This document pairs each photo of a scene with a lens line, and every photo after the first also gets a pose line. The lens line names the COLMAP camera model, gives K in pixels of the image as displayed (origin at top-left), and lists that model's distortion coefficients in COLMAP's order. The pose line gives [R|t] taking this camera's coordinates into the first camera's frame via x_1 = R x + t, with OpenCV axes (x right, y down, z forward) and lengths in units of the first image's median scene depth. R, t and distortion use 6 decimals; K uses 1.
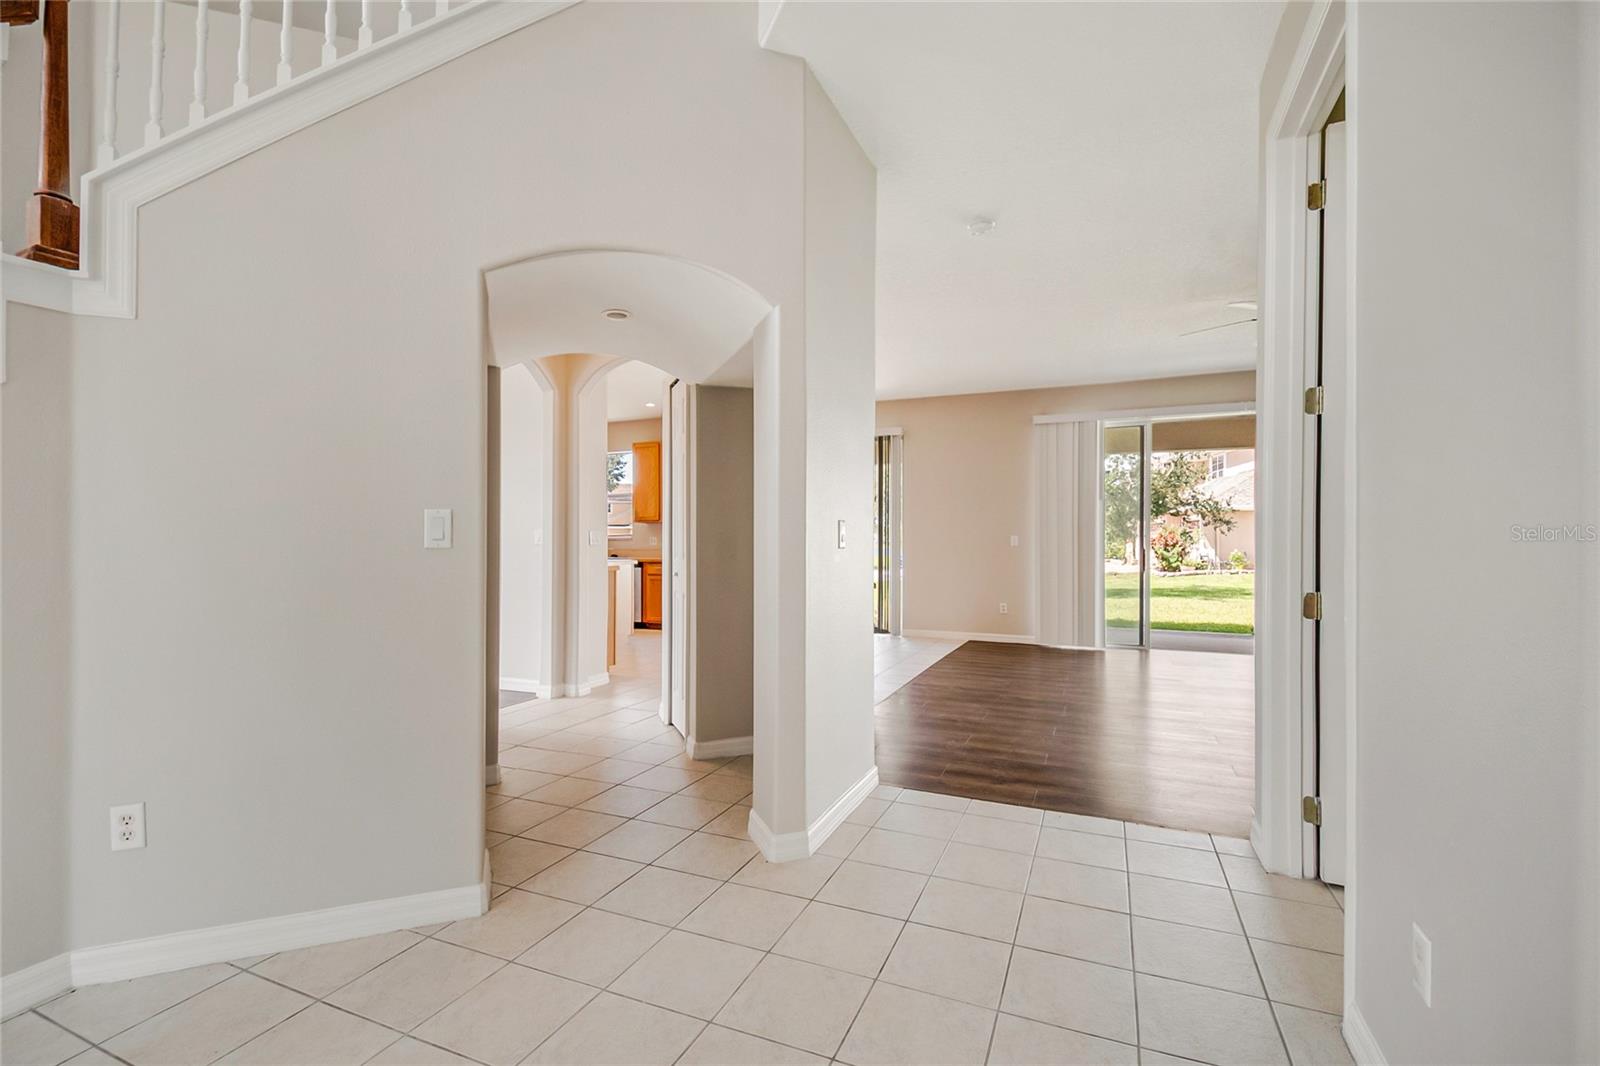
lens RADIAL K [[701.6, 0, 807.8], [0, 701.6, 539.8], [0, 0, 1]] dist [-0.005222, -0.009820]
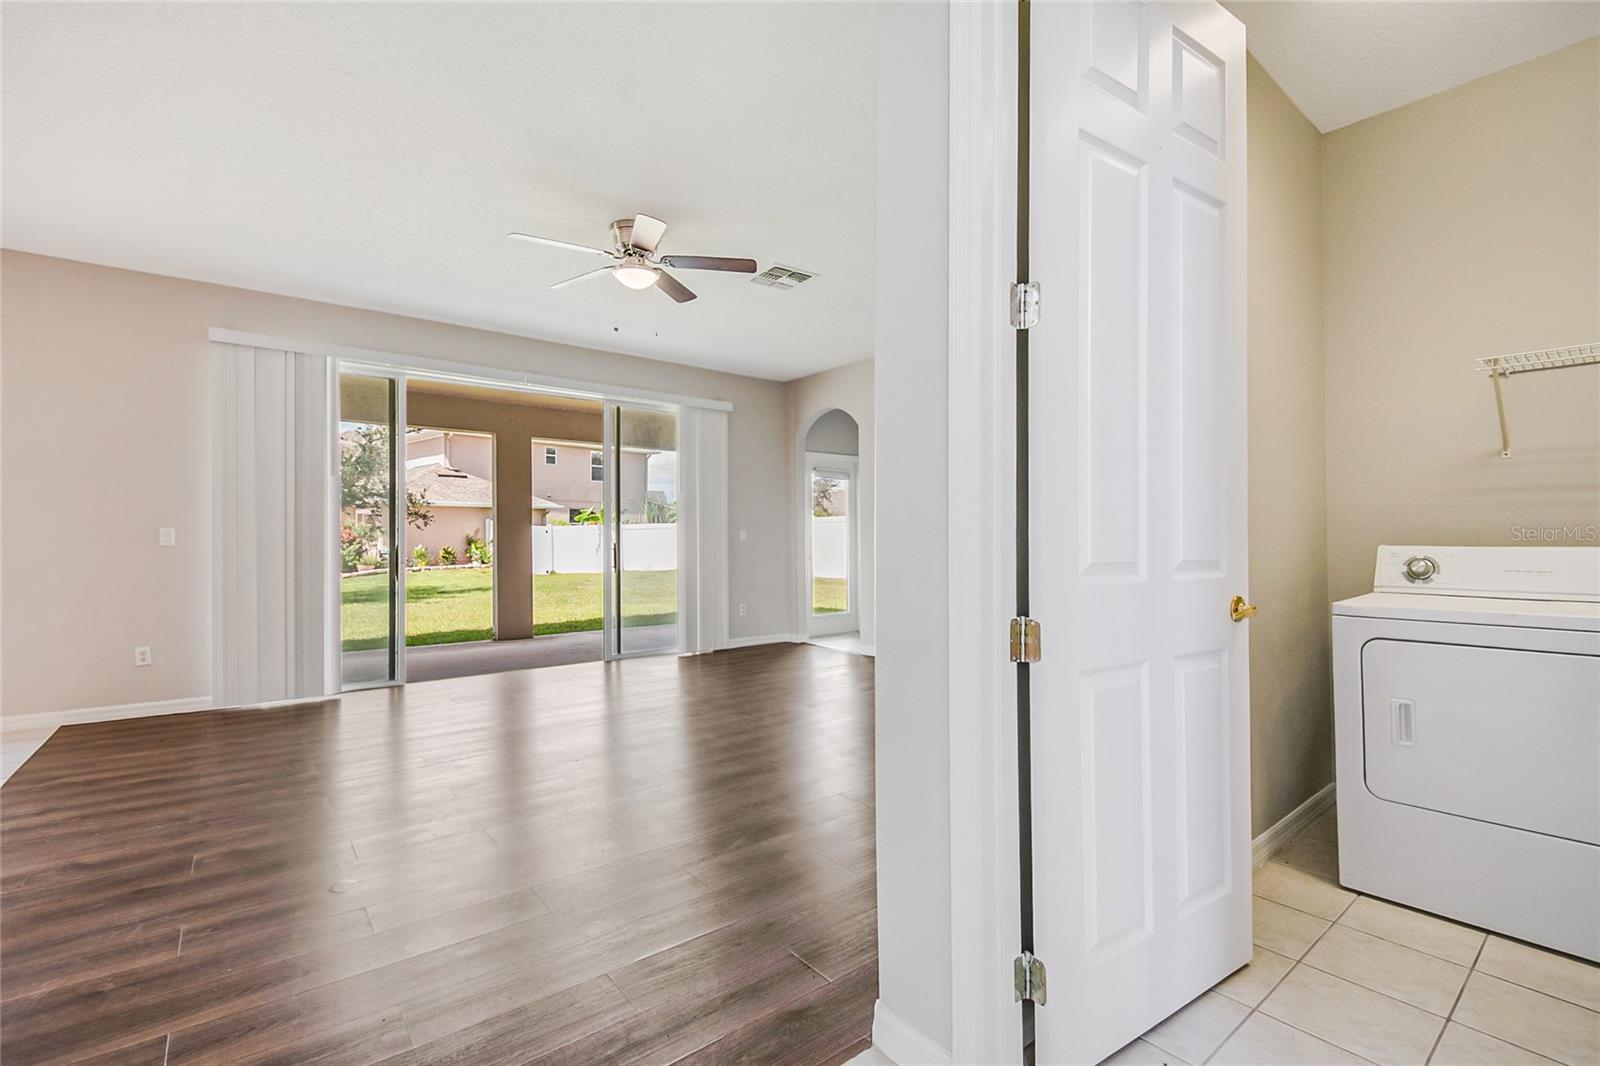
lens RADIAL K [[701.6, 0, 810.4], [0, 701.6, 533.6], [0, 0, 1]] dist [-0.005222, -0.009820]
pose [[0.458099, 0.001360, 0.888900, 0.031227], [0.001443, 0.999996, -0.002274, 0.001166], [-0.888900, 0.002324, 0.458096, 0.269868]]
